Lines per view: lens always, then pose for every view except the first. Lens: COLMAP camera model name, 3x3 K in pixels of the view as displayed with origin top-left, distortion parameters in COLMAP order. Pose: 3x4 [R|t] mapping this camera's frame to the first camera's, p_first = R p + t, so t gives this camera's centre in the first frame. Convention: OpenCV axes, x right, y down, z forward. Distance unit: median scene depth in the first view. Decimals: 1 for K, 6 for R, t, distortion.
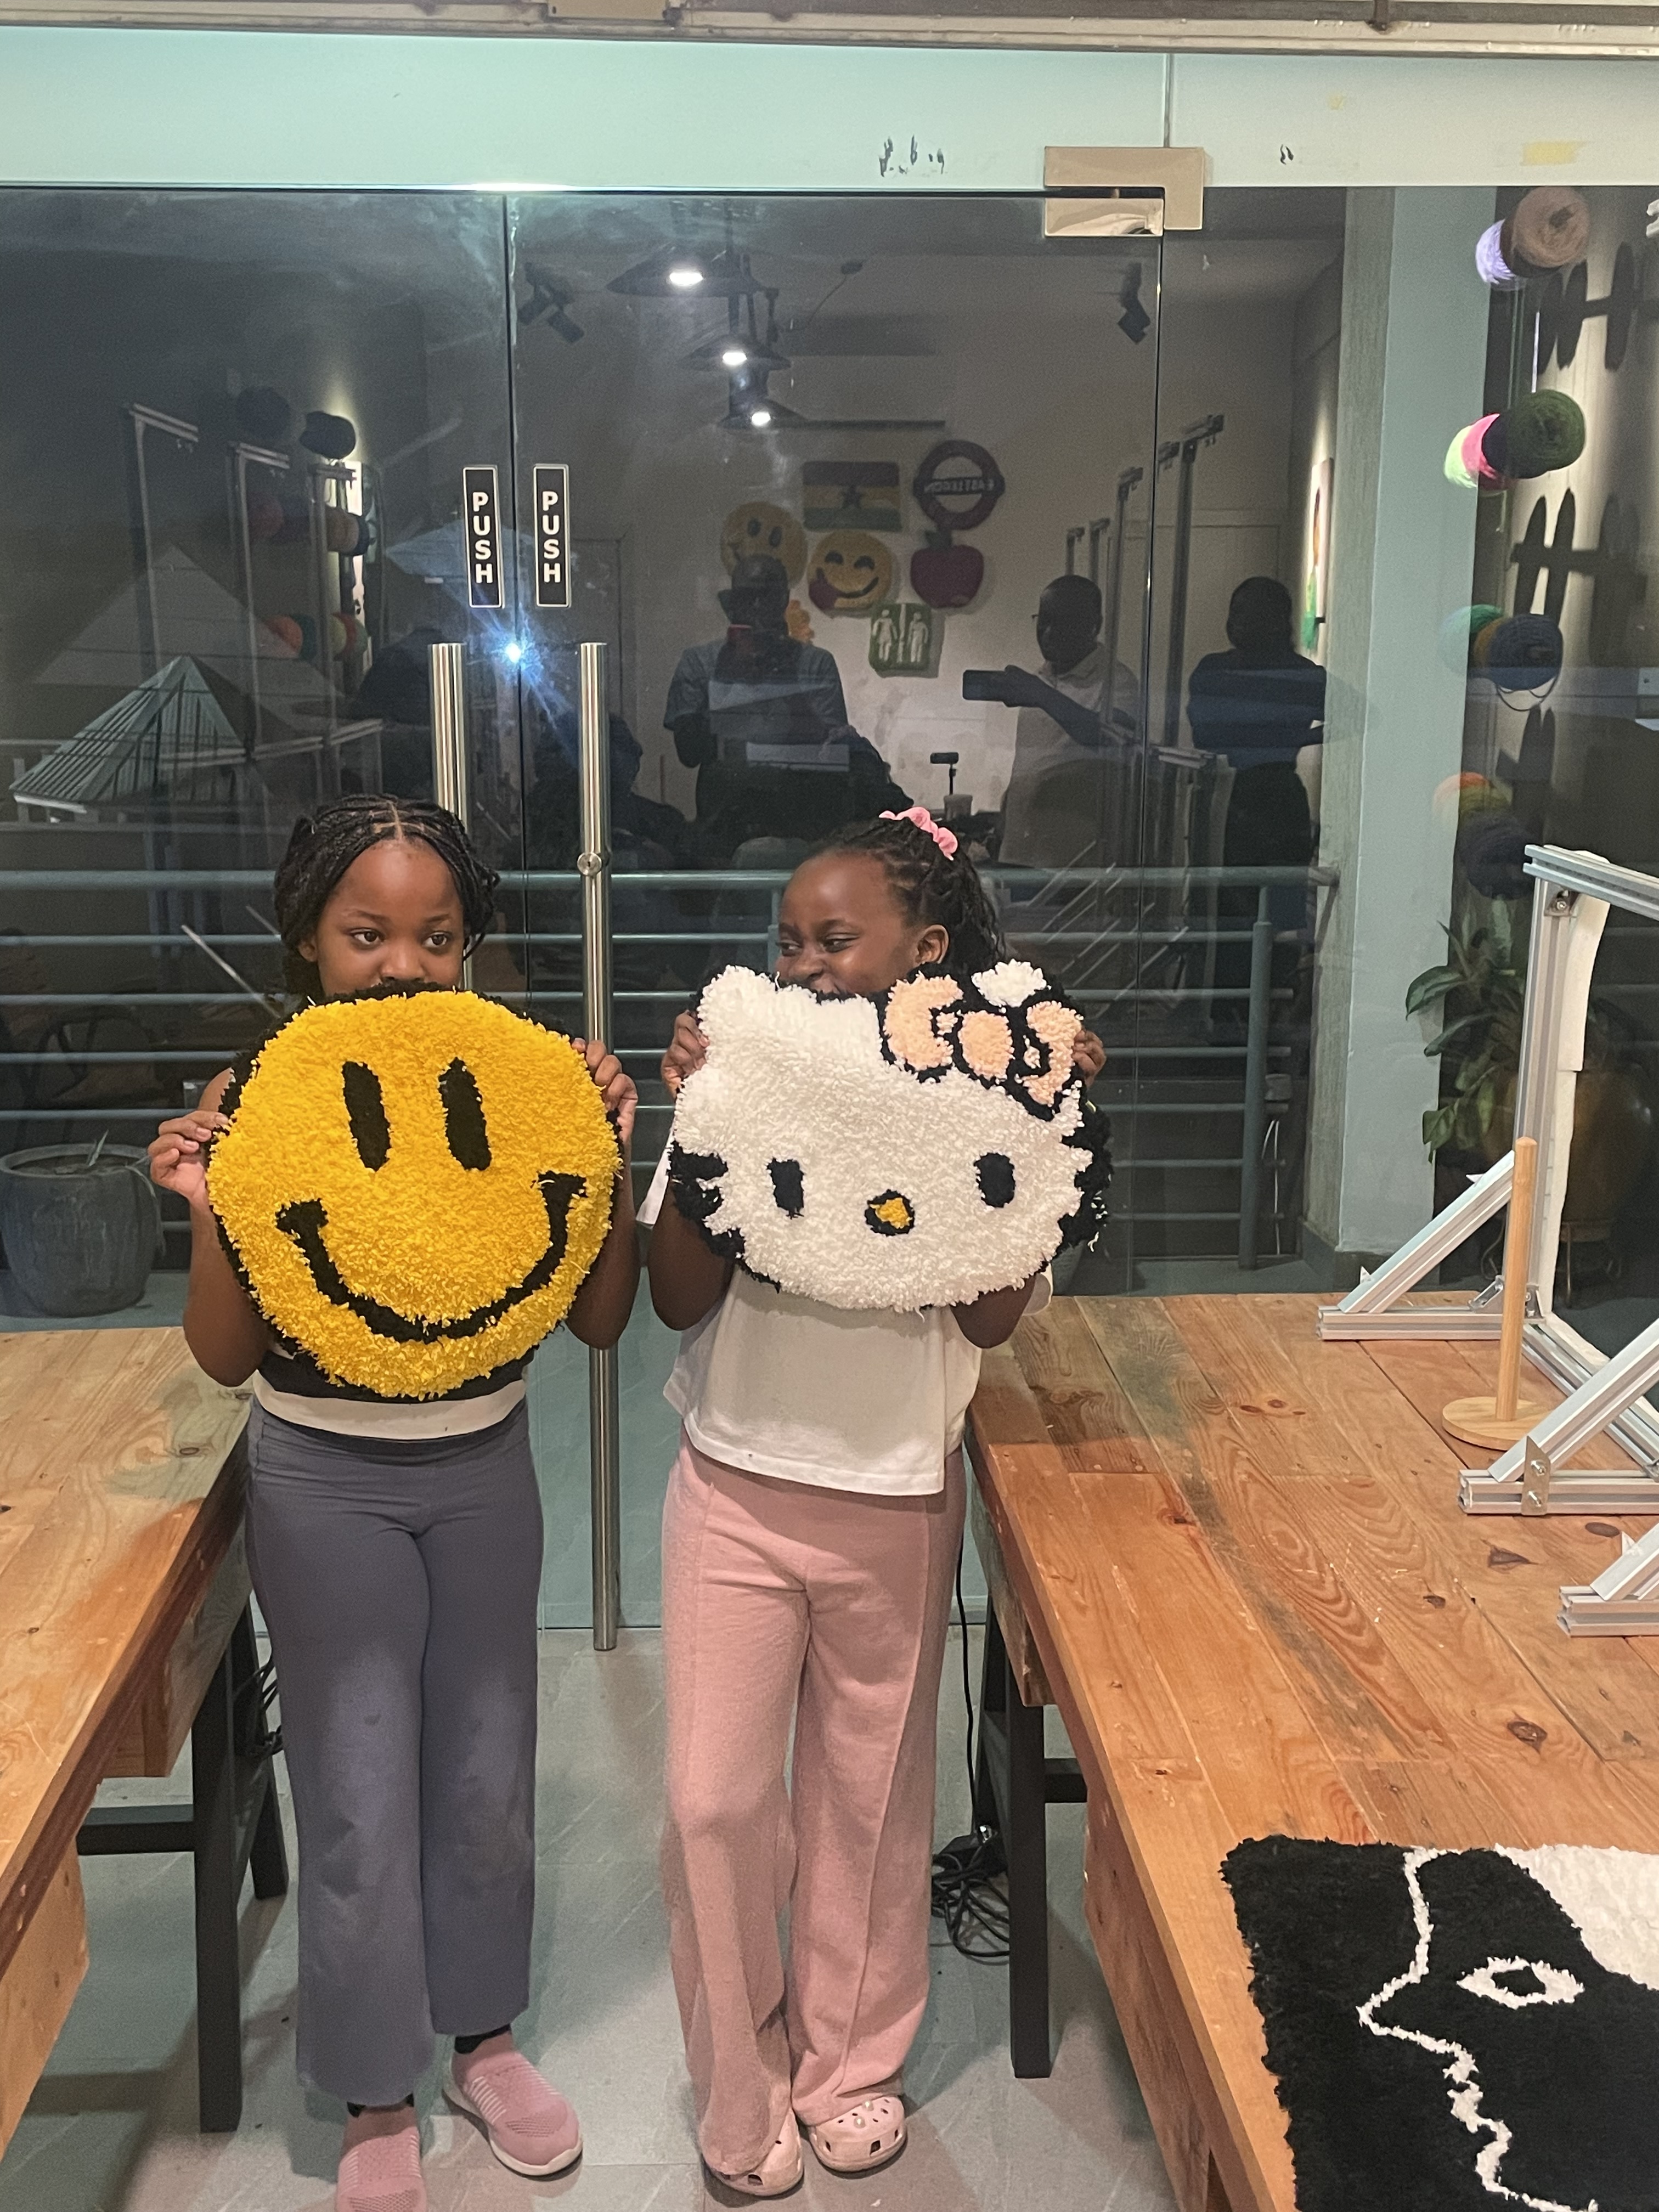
lens RADIAL K [[2363.0, 0, 829.5], [0, 2363.0, 1106.0], [0, 0, 1]] dist [0.170525, -0.420137]
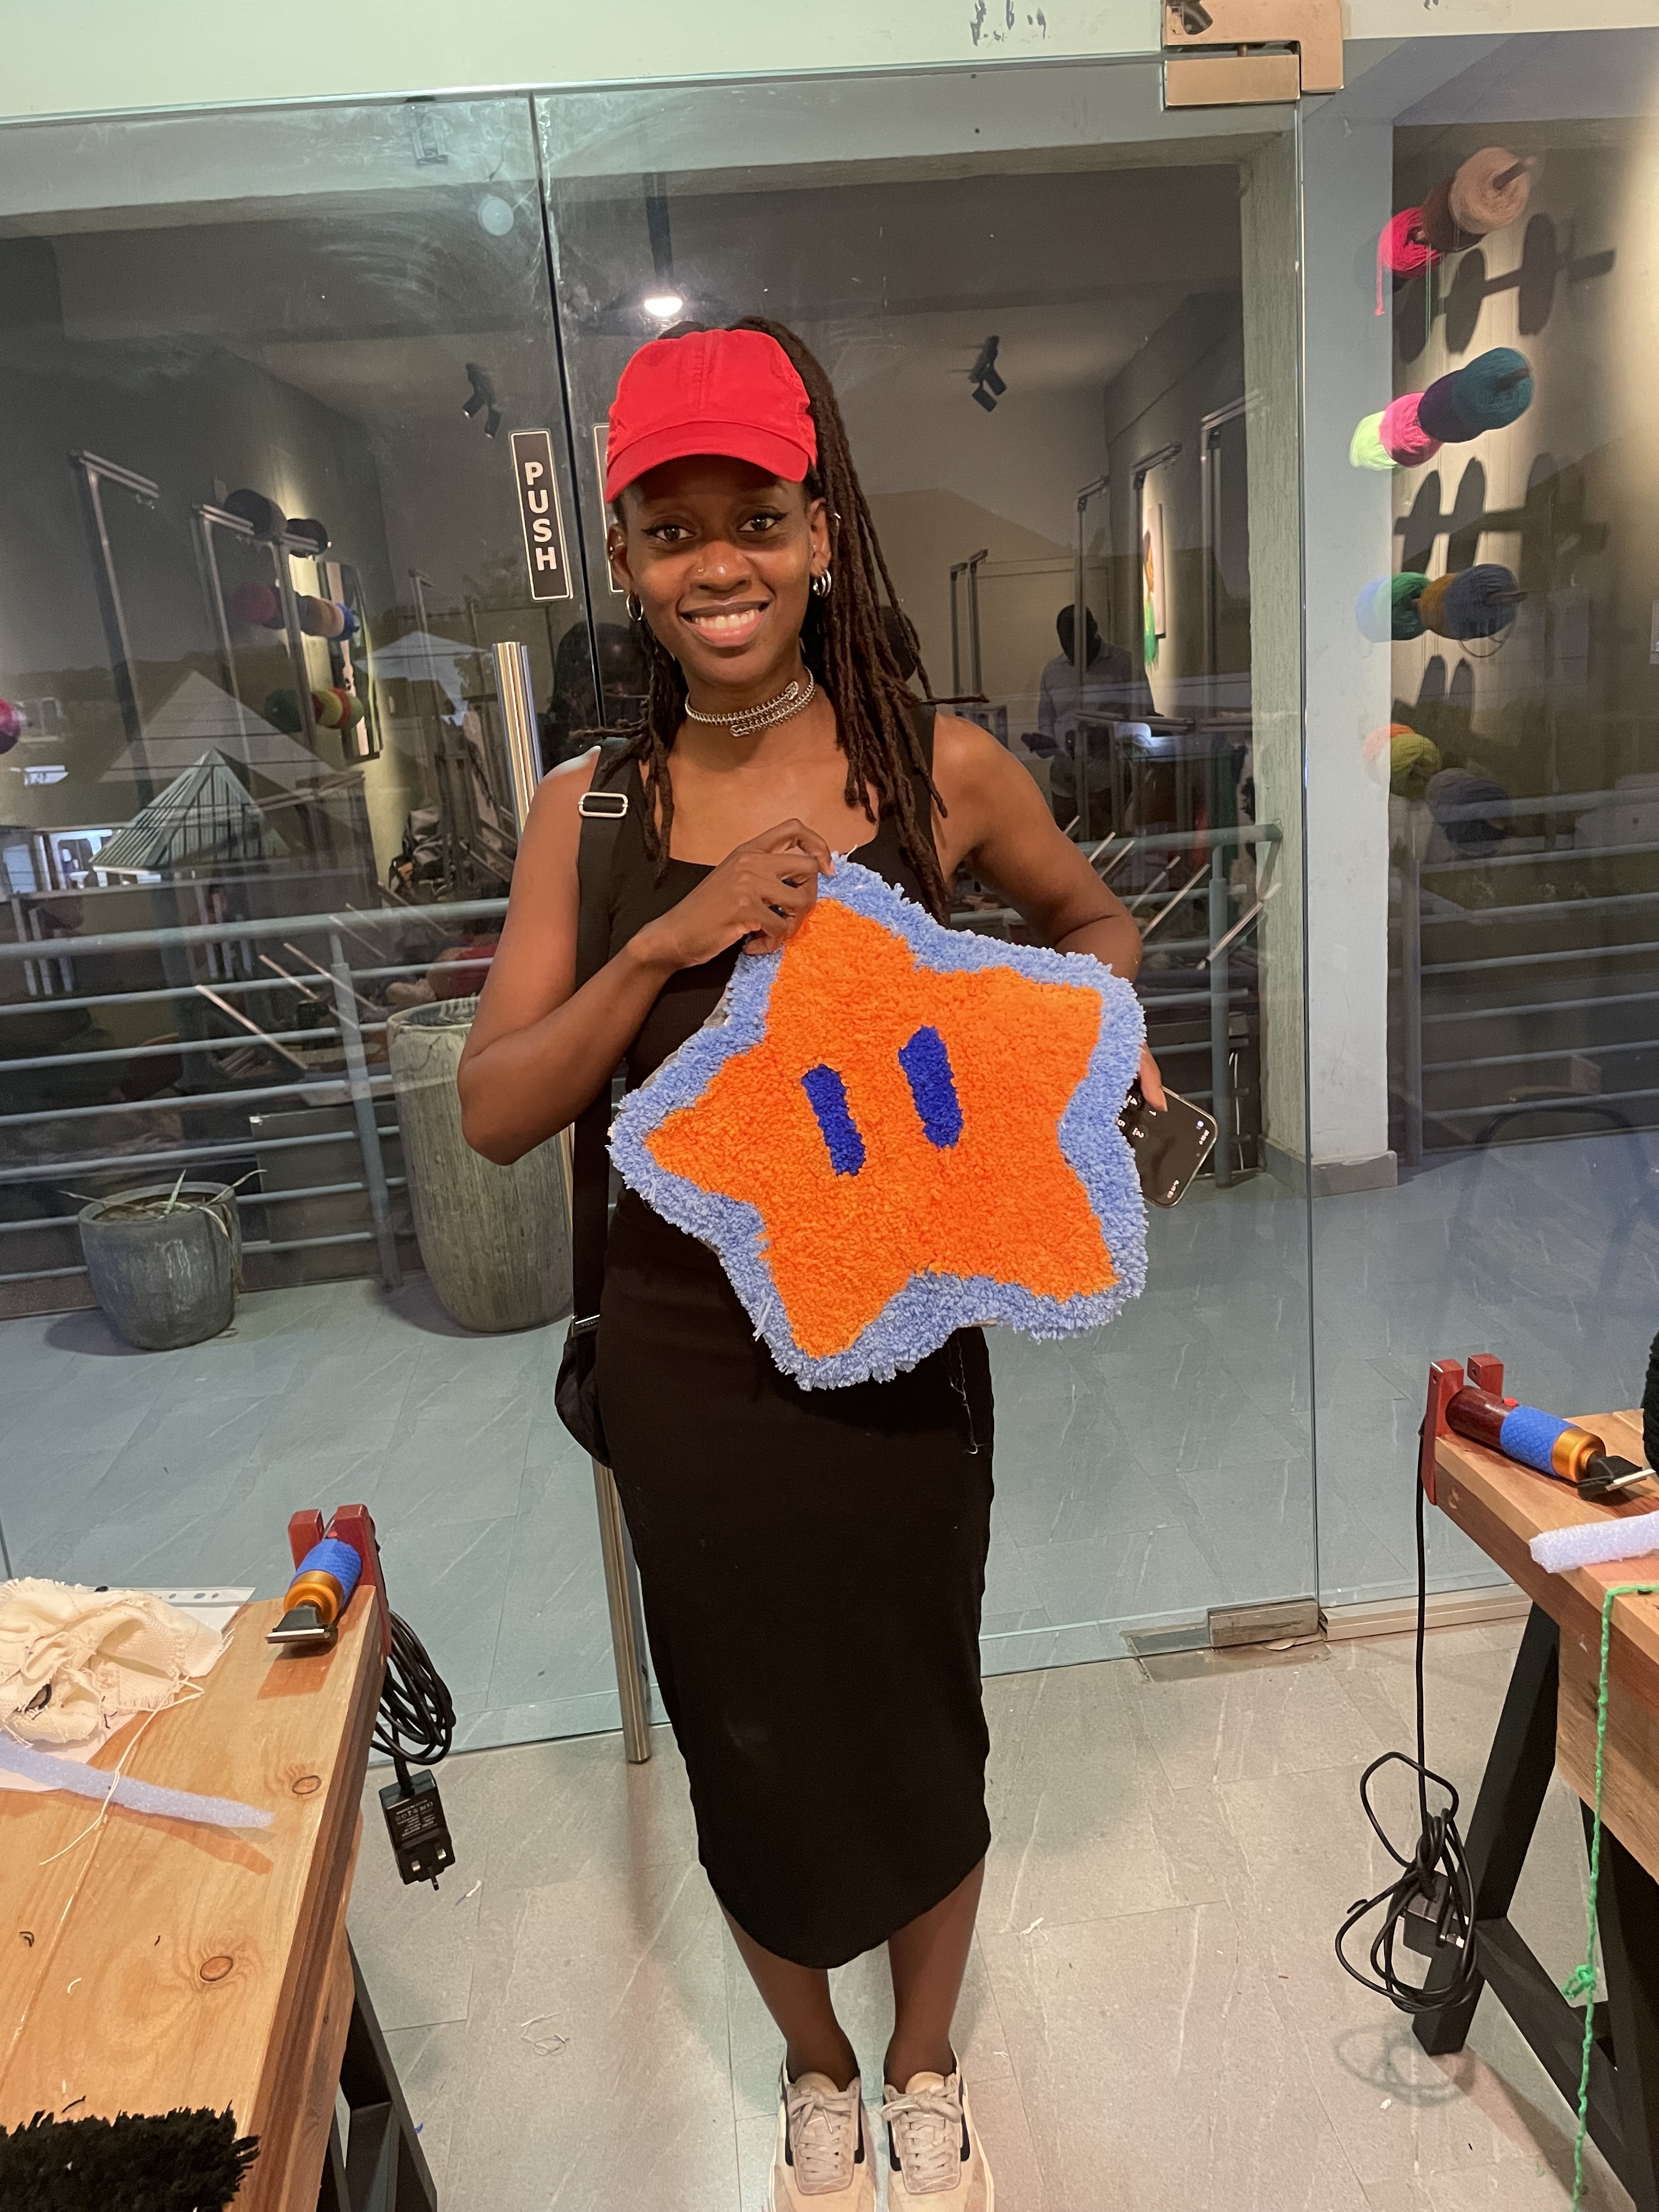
lens RADIAL K [[1690.9, 0, 832.2], [0, 1690.9, 1082.6], [0, 0, 1]] dist [0.084535, -0.103835]
pose [[0.993028, -0.098374, 0.064941, -0.102040], [0.096355, 0.994782, 0.033527, -0.046668], [-0.067900, -0.027036, 0.997326, 0.380008]]
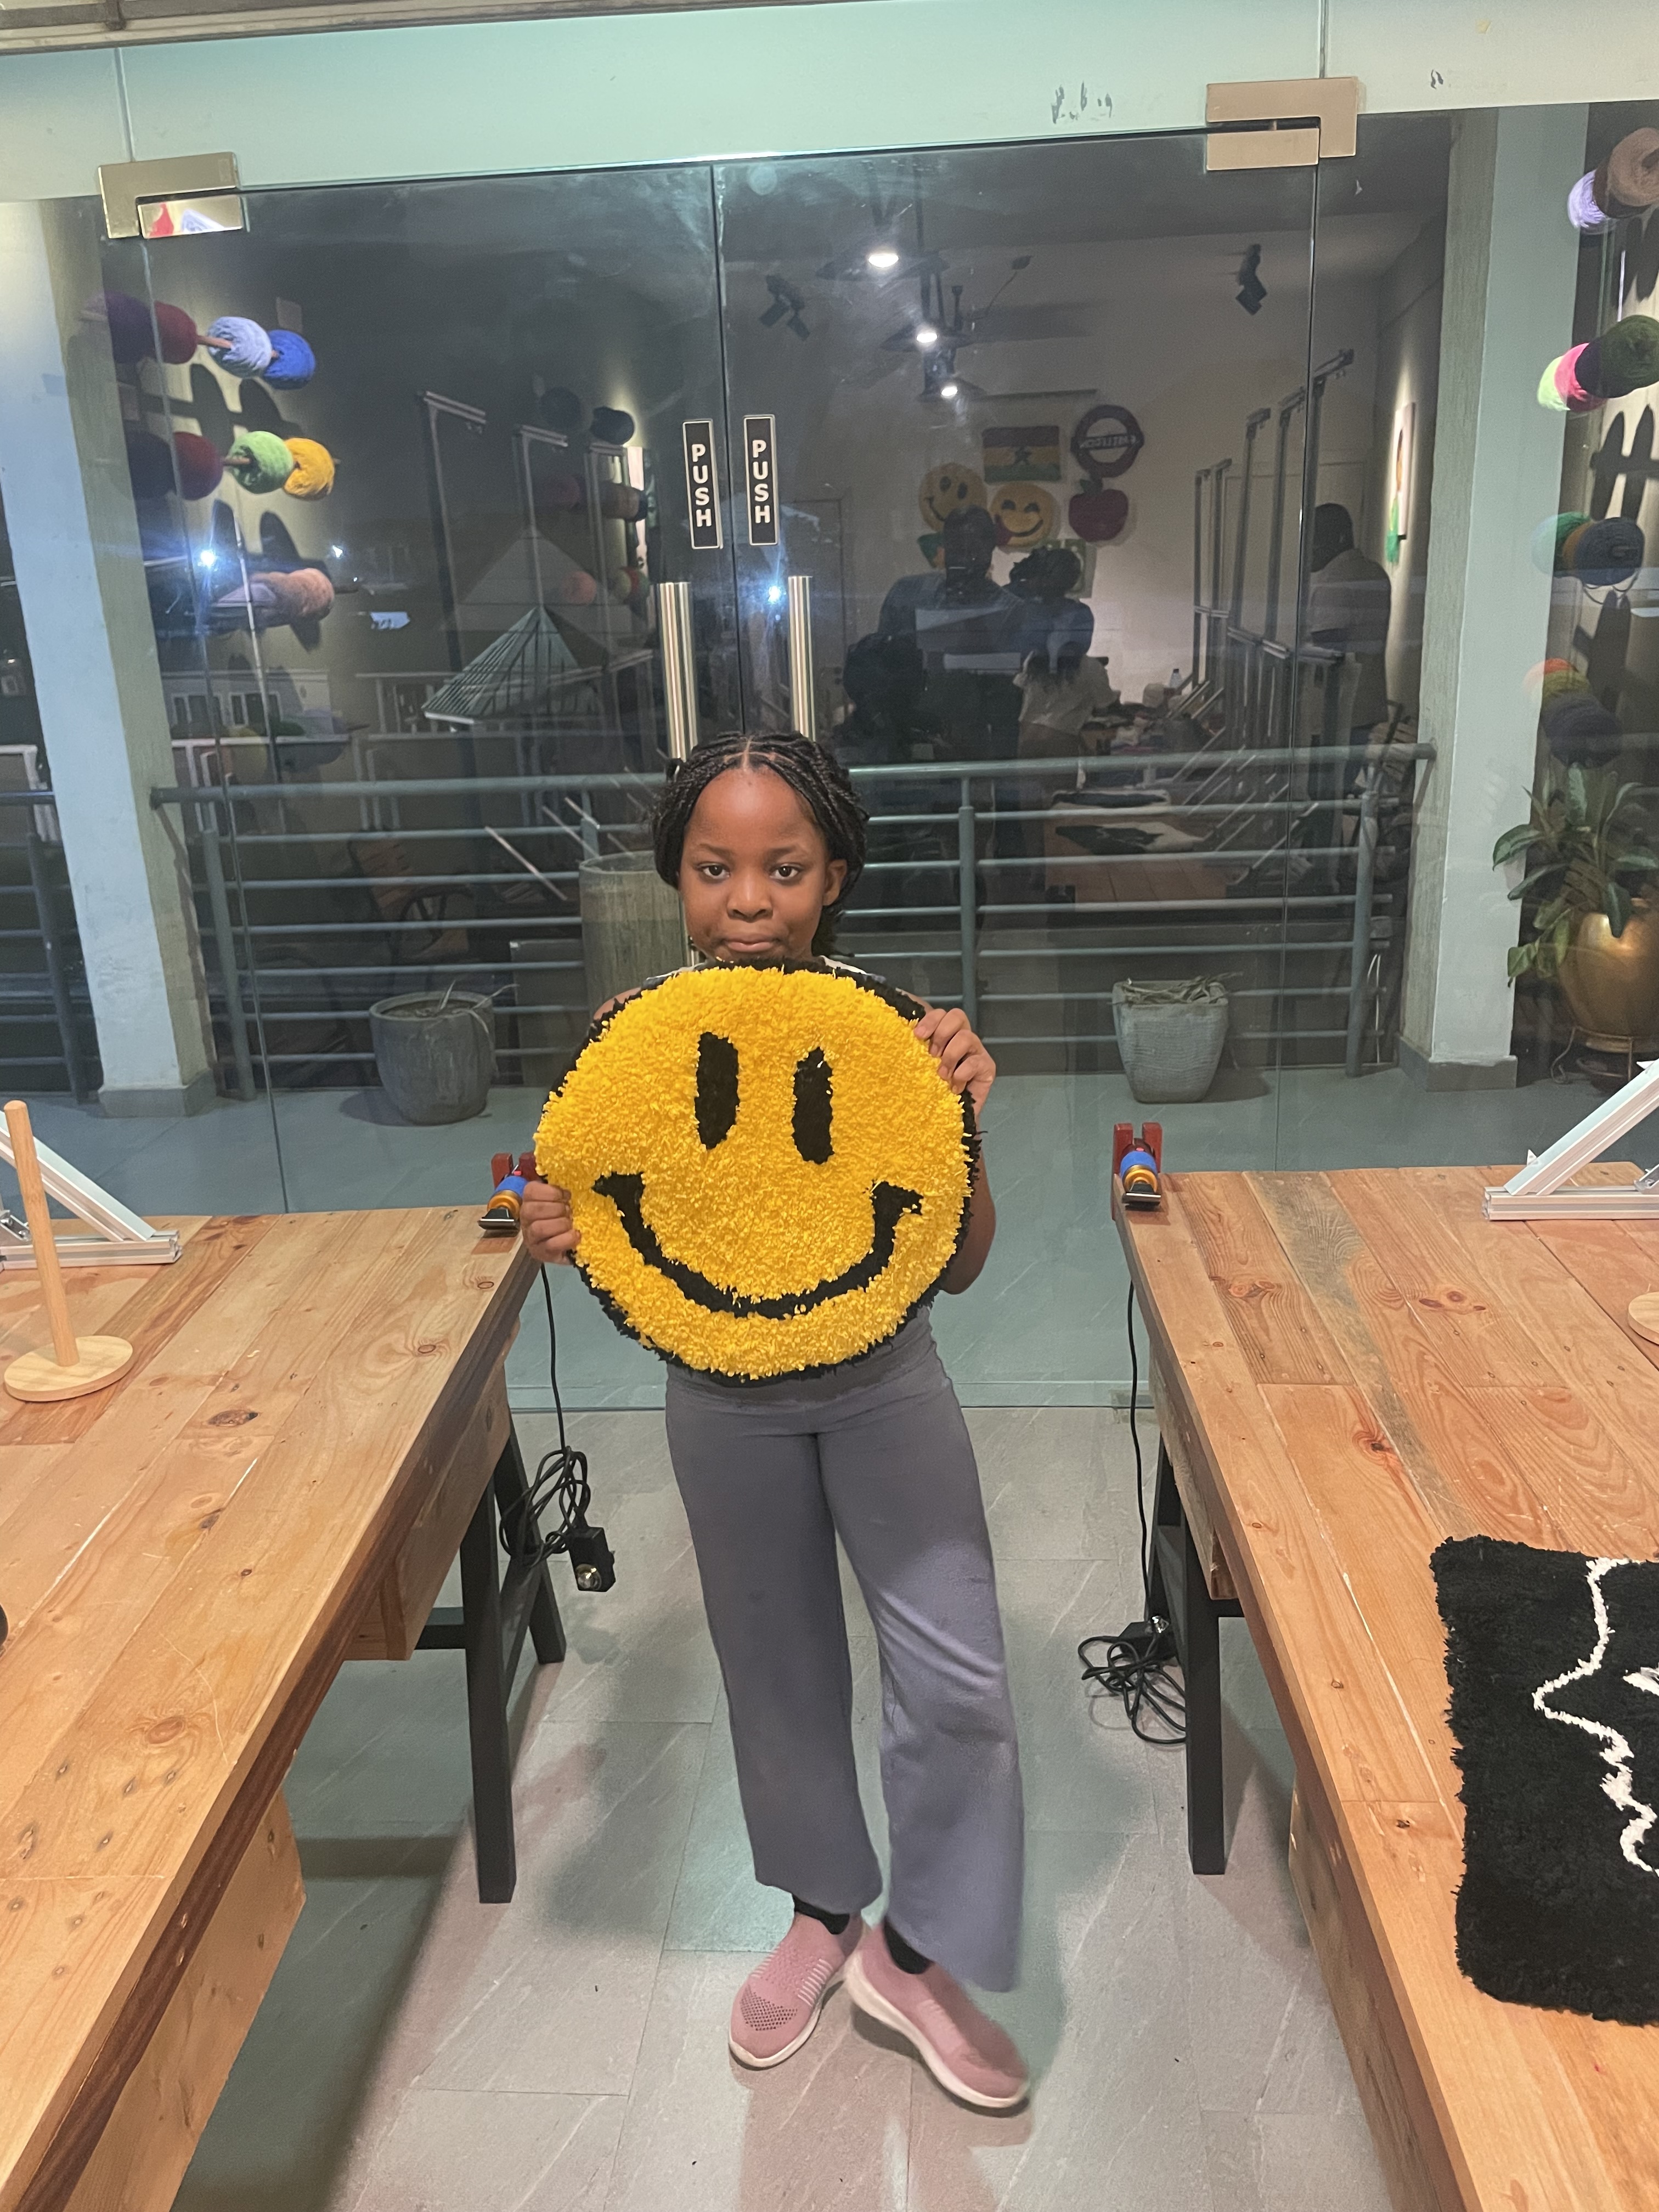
lens RADIAL K [[1690.9, 0, 832.2], [0, 1690.9, 1082.6], [0, 0, 1]] dist [0.084535, -0.103835]
pose [[0.994516, -0.010881, -0.104012, -0.001860], [0.020667, 0.995407, 0.093471, -0.029626], [0.102518, -0.095108, 0.990174, 0.175754]]
